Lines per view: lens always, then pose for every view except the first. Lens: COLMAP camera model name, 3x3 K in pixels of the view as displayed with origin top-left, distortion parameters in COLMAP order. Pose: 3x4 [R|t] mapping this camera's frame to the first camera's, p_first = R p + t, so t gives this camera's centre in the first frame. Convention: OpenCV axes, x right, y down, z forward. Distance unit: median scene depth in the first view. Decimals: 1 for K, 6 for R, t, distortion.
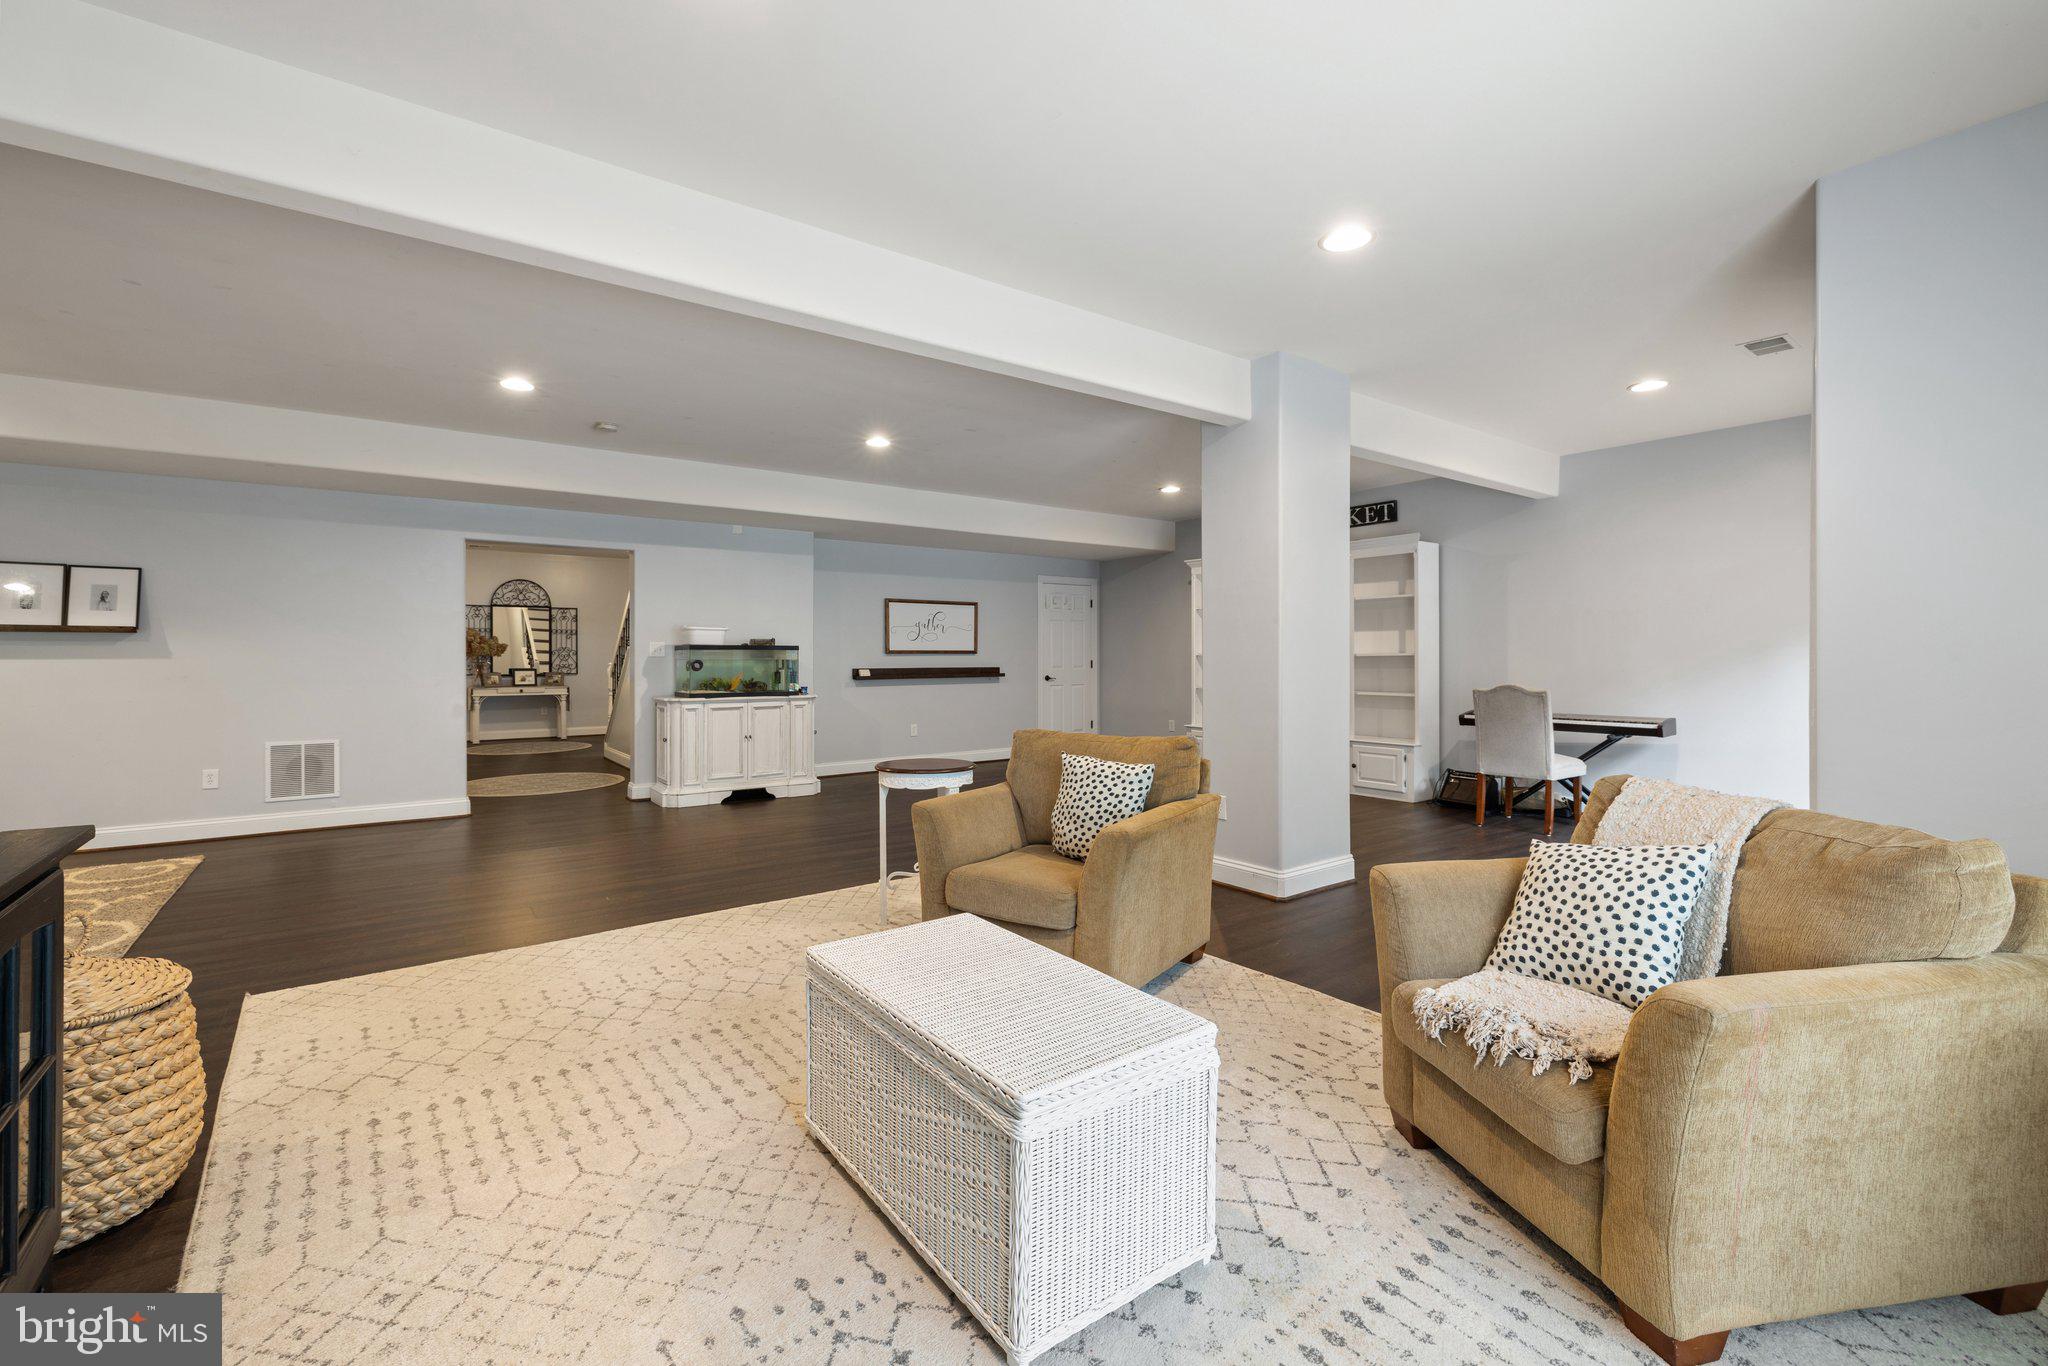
lens RADIAL K [[868.9, 0, 999.6], [0, 868.9, 640.6], [0, 0, 1]] dist [-0.000174, -0.000512]
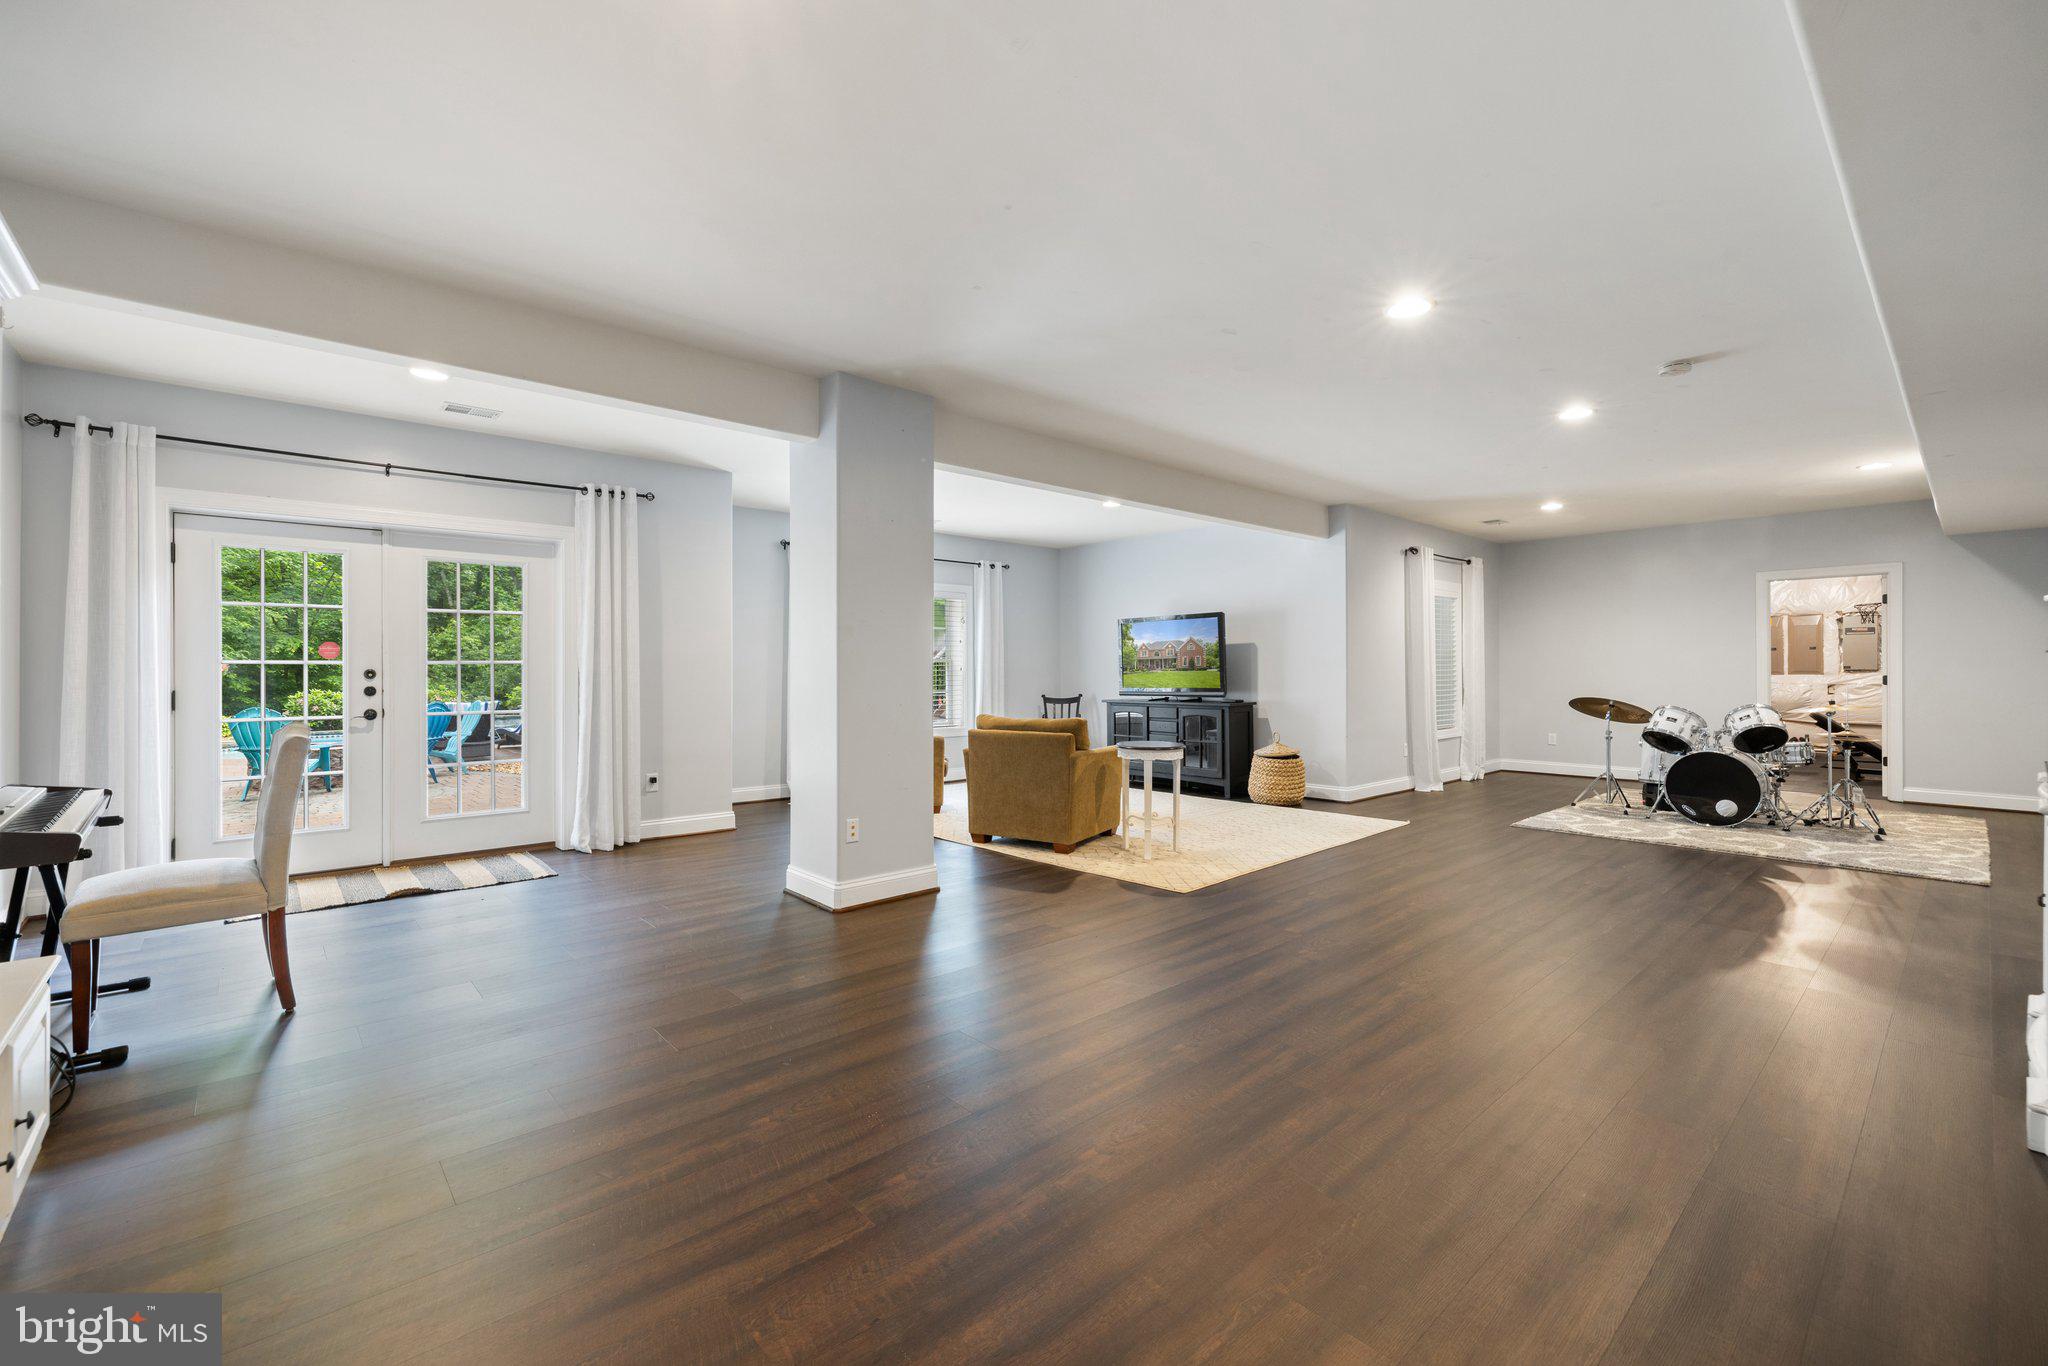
lens RADIAL K [[847.4, 0, 1002.4], [0, 847.4, 676.2], [0, 0, 1]] dist [-0.002007, -0.000415]
pose [[-0.995938, 0.001682, -0.090029, 0.247365], [0.002286, 0.999976, -0.006604, 0.029197], [0.090016, -0.006783, -0.995917, 2.031652]]
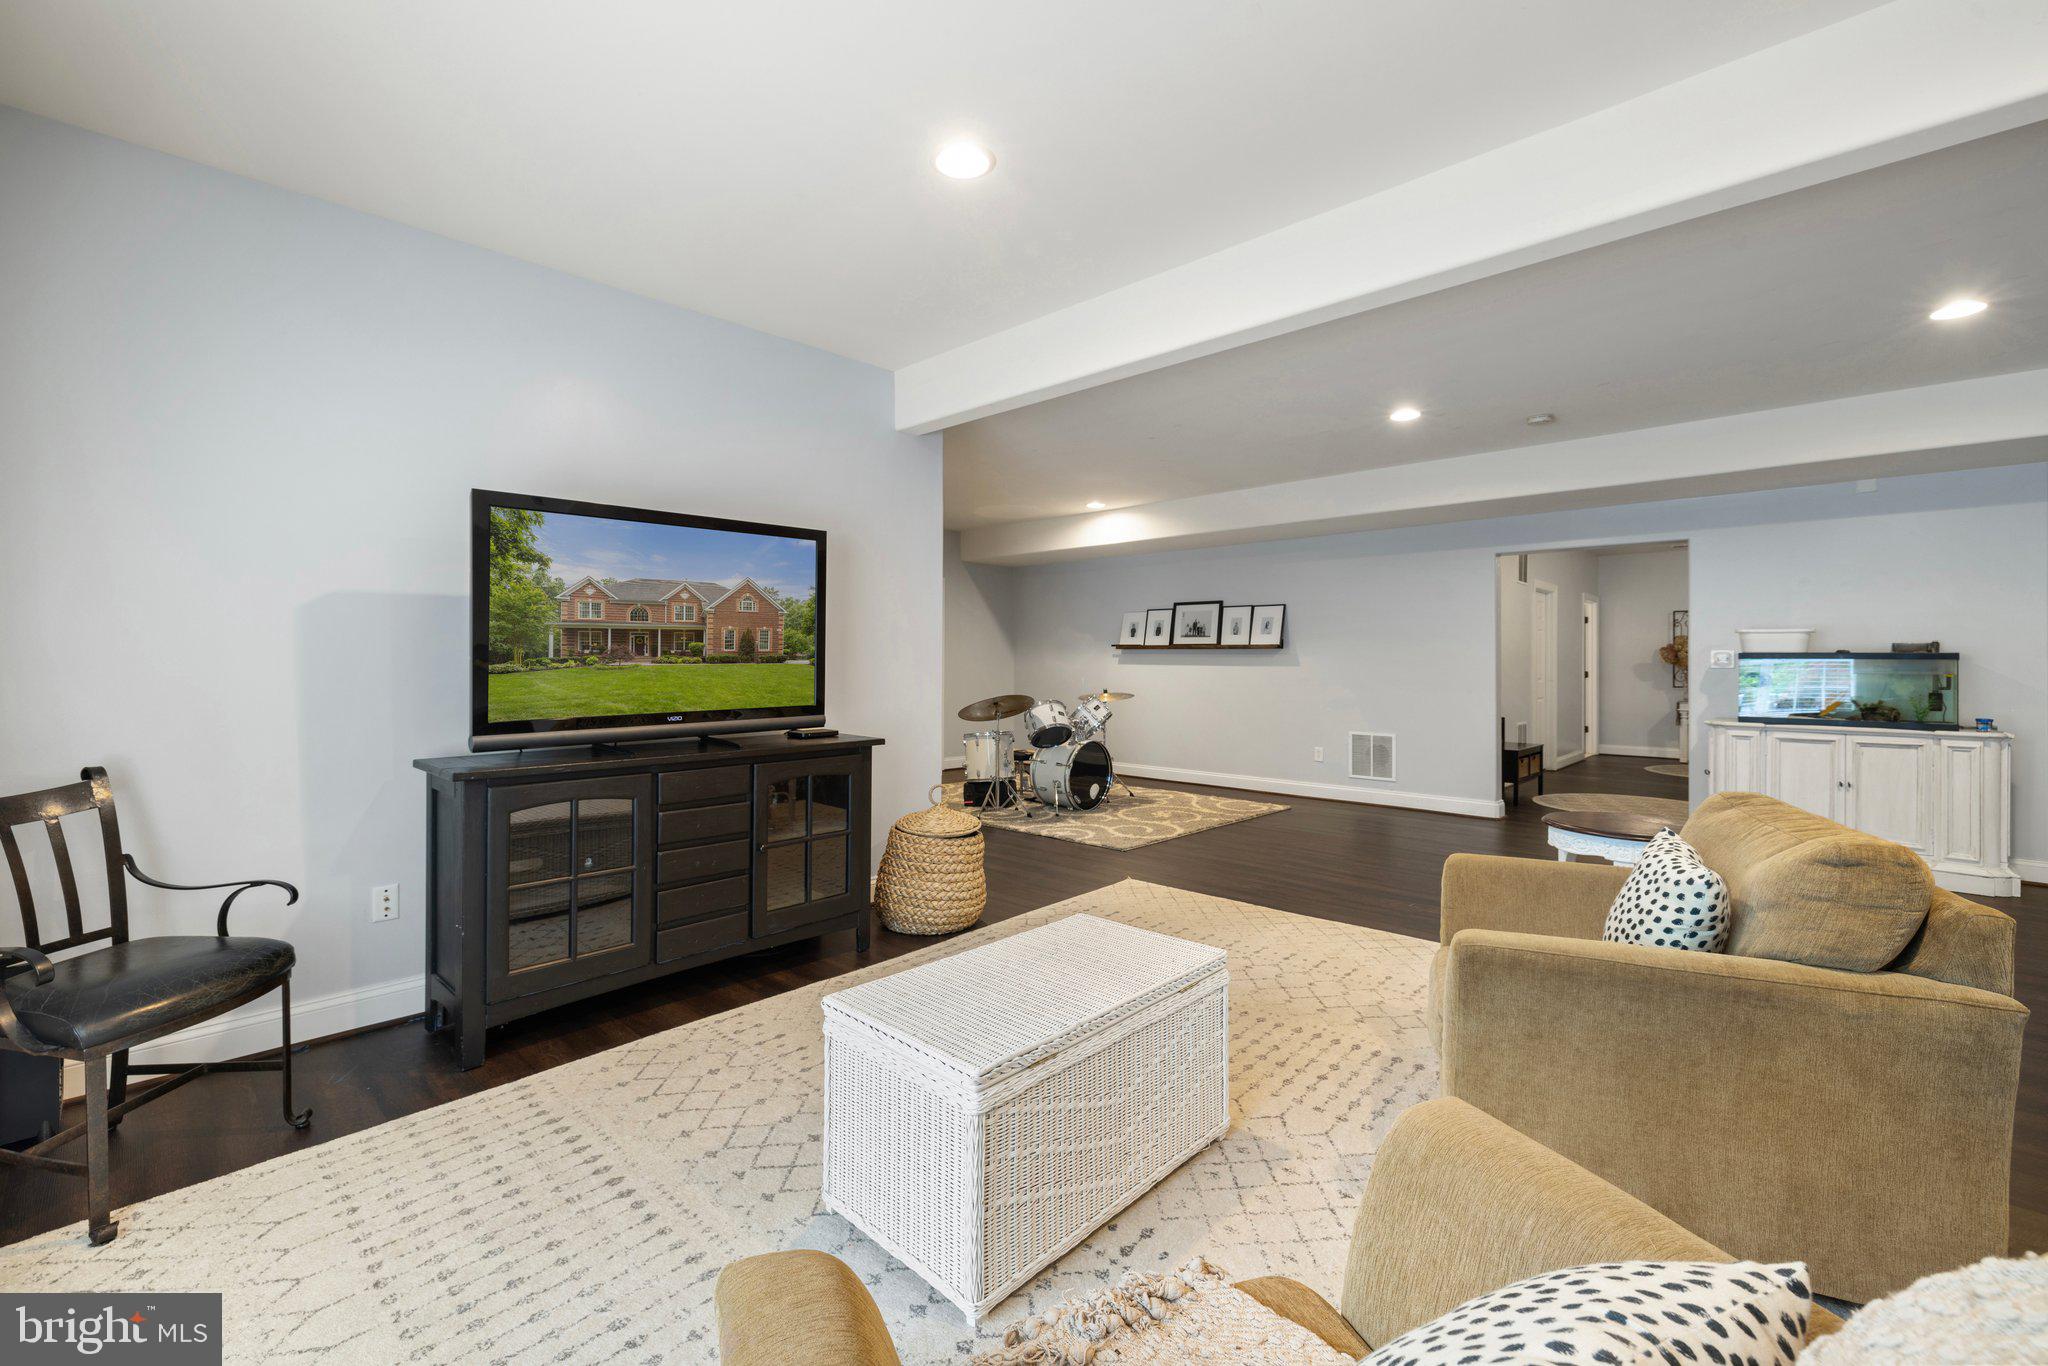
lens RADIAL K [[868.9, 0, 999.6], [0, 868.9, 640.6], [0, 0, 1]] dist [-0.000174, -0.000512]
pose [[0.165375, -0.023291, -0.985956, 0.439984], [0.012015, 0.999694, -0.021600, 0.004006], [0.986157, -0.008275, 0.165605, 0.332032]]
